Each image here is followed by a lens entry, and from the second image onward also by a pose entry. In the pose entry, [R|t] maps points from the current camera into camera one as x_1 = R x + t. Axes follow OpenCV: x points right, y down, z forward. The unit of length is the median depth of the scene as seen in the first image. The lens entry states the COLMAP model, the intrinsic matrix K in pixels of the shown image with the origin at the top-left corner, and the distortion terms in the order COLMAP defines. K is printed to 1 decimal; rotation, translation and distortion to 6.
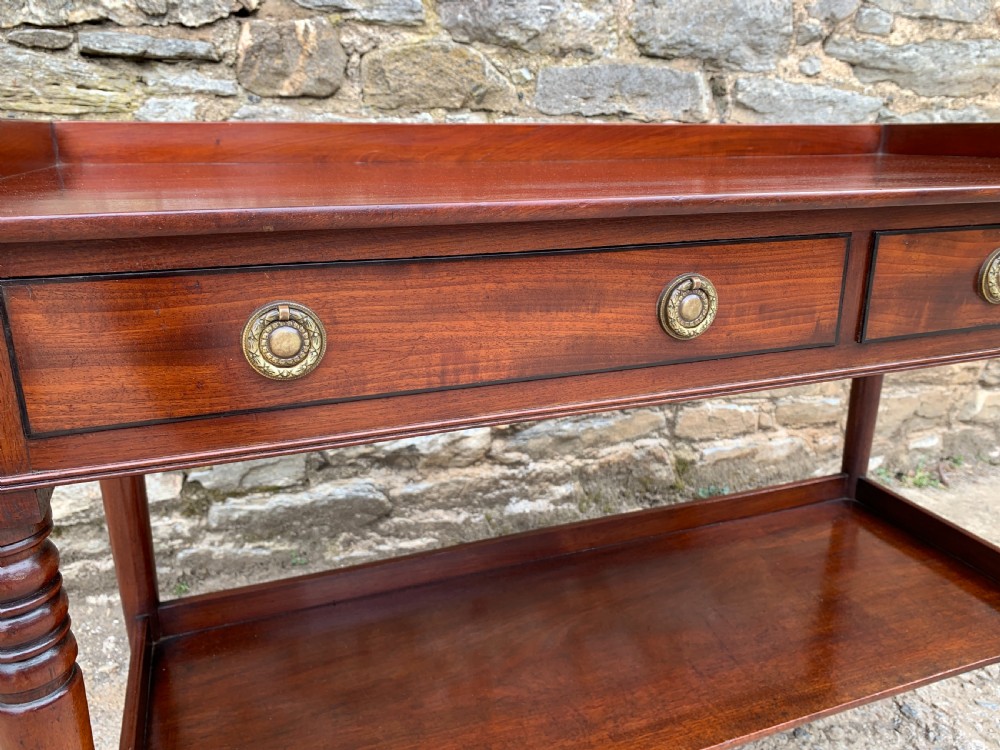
lens RADIAL K [[762.7, 0, 499.3], [0, 762.7, 365.9], [0, 0, 1]] dist [0.000681, 0.008095]
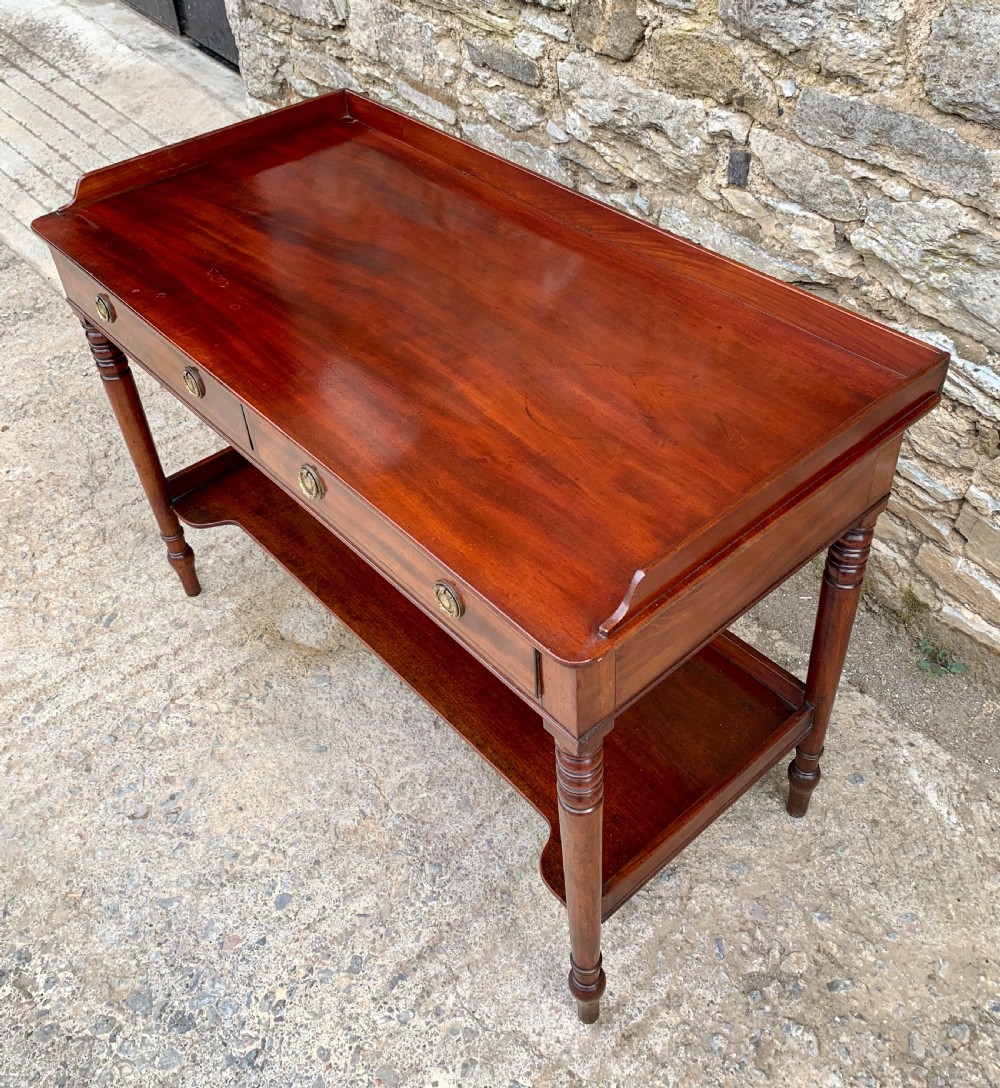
lens RADIAL K [[1087.7, 0, 529.2], [0, 1087.7, 473.6], [0, 0, 1]] dist [0.018856, 0.000000]
pose [[0.368133, 0.585962, -0.721891, 1.021995], [-0.234145, 0.809819, 0.537930, -0.601053], [0.899808, -0.029003, 0.435321, 0.193068]]
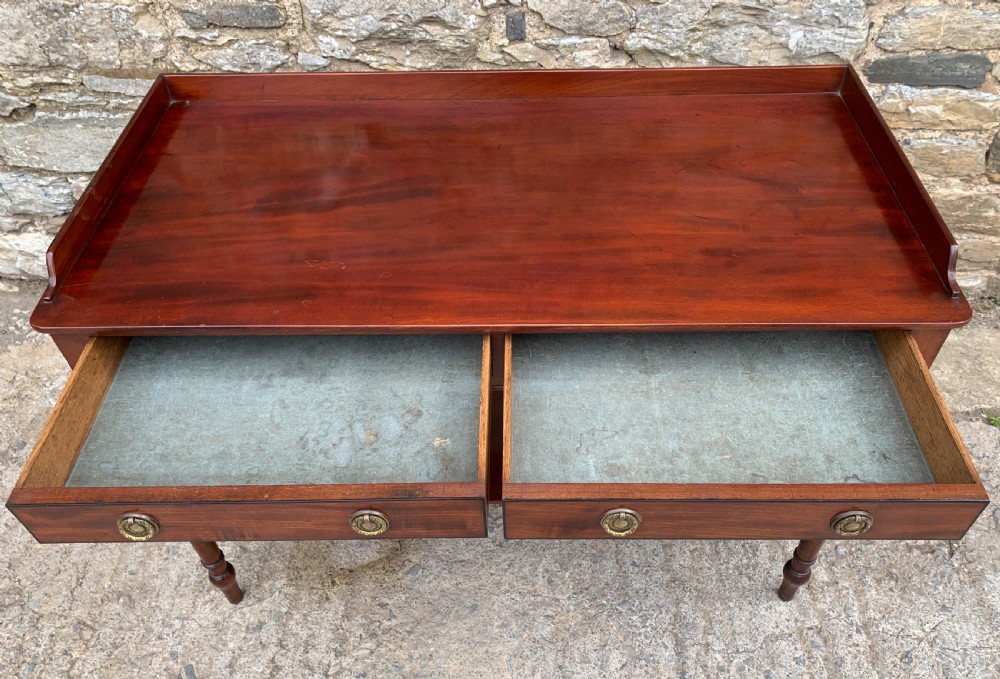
lens RADIAL K [[789.9, 0, 516.5], [0, 789.9, 377.8], [0, 0, 1]] dist [0.018079, -0.005712]
pose [[0.935915, 0.239258, -0.258493, 0.417027], [-0.080860, 0.860231, 0.503453, -0.407473], [0.342818, -0.450287, 0.824450, -0.247767]]
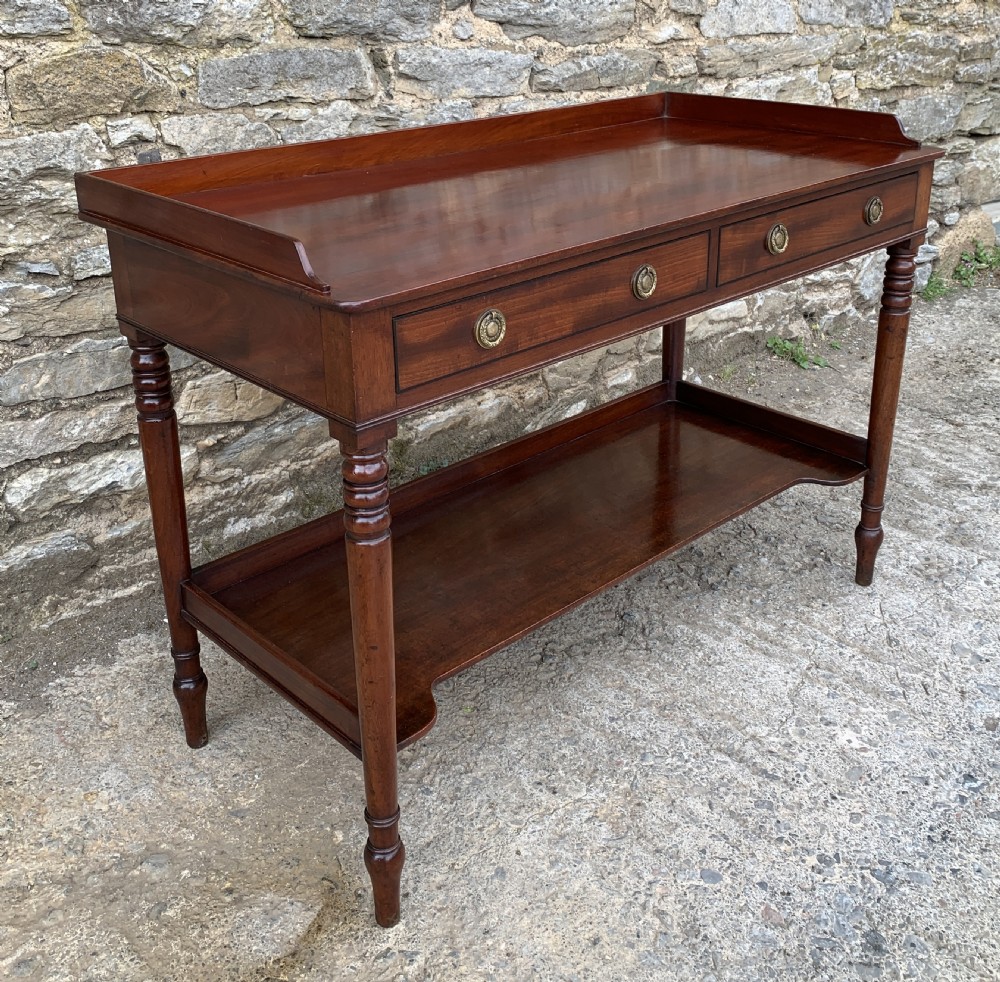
lens RADIAL K [[1146.0, 0, 531.0], [0, 1146.0, 368.6], [0, 0, 1]] dist [0.006686, 0.000000]
pose [[0.905737, -0.163116, 0.391196, -0.186256], [0.143502, 0.986485, 0.079081, -0.068338], [-0.398809, -0.015489, 0.916903, -0.455066]]
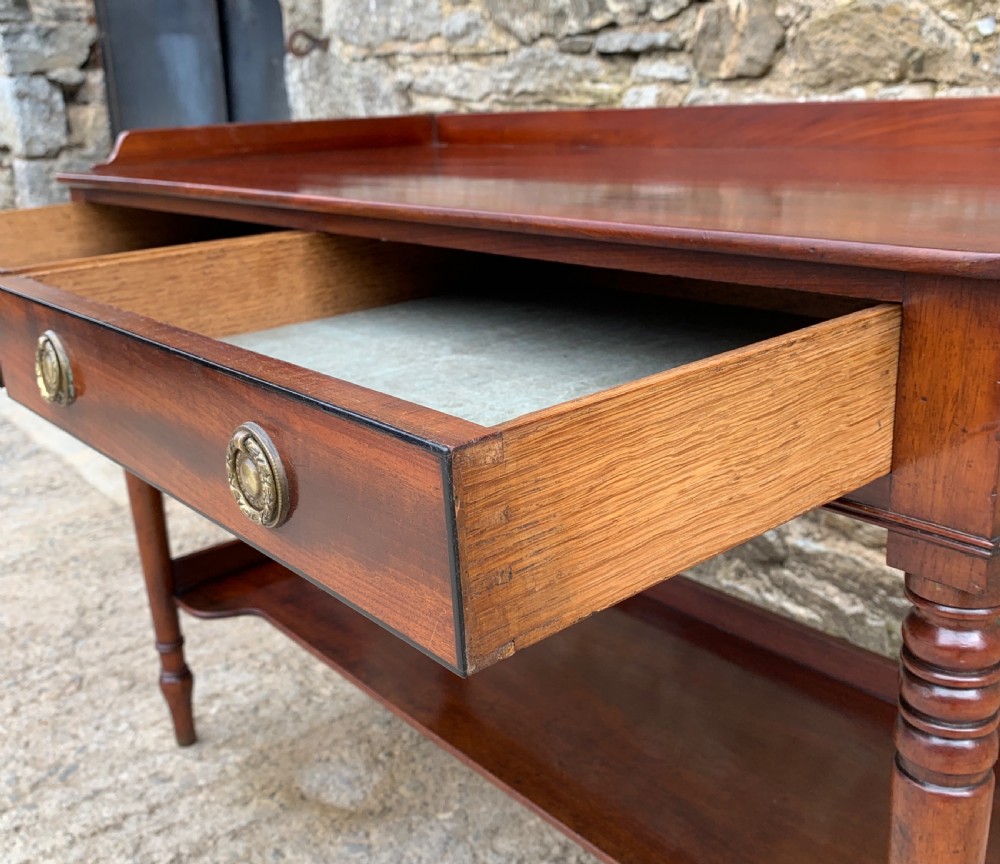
lens RADIAL K [[1065.1, 0, 501.1], [0, 1065.1, 431.3], [0, 0, 1]] dist [0.009438, 0.000000]
pose [[0.331491, 0.260818, -0.906691, 0.853234], [-0.238289, 0.953016, 0.187025, -0.099743], [0.912870, 0.154057, 0.378066, 0.264155]]
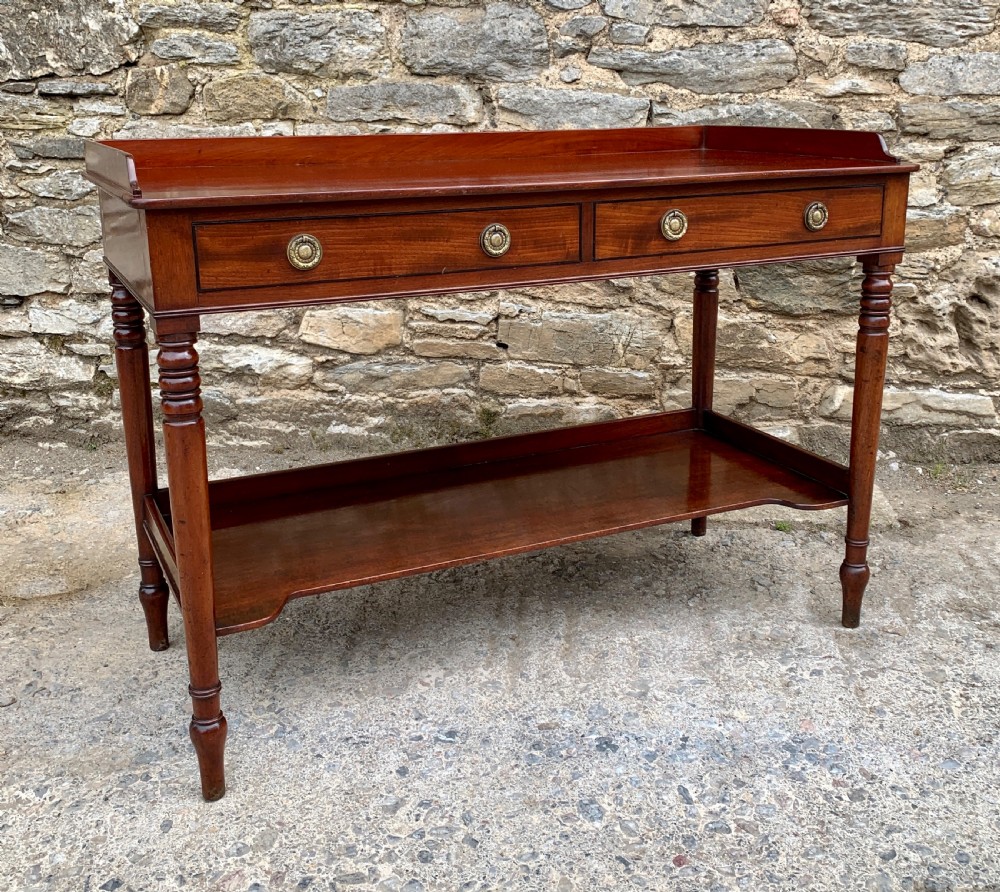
lens RADIAL K [[1118.1, 0, 516.2], [0, 1118.1, 392.3], [0, 0, 1]] dist [0.017979, 0.000000]
pose [[0.914745, 0.074625, -0.397080, 1.165869], [-0.096455, 0.994713, -0.035261, 0.185670], [0.392349, 0.070555, 0.917106, -0.653794]]
